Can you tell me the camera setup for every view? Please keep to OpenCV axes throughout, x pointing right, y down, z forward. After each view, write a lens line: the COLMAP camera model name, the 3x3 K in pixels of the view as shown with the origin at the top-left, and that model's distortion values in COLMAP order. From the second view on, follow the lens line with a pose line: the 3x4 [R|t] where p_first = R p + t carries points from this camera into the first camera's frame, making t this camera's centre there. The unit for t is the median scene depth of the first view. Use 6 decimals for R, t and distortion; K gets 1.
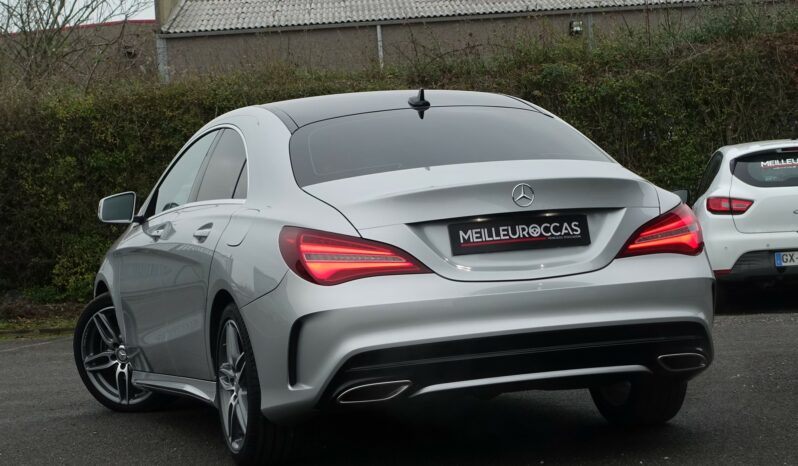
lens RADIAL K [[2294.1, 0, 399.2], [0, 2294.1, 231.4], [0, 0, 1]] dist [-0.124656, 0.000000]
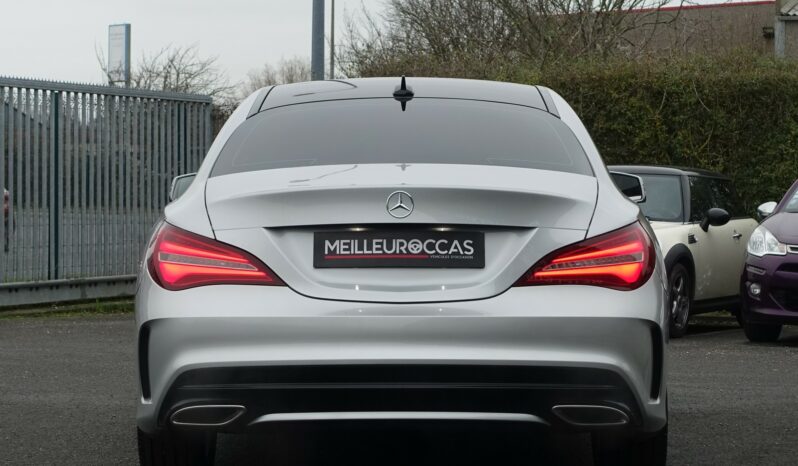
lens RADIAL K [[2294.1, 0, 397.5], [0, 2294.1, 234.6], [0, 0, 1]] dist [-0.124656, 0.000000]
pose [[0.947749, 0.074616, -0.310170, 0.319110], [-0.071215, 0.997212, 0.022291, -0.023485], [0.310968, 0.000963, 0.950420, 0.180243]]
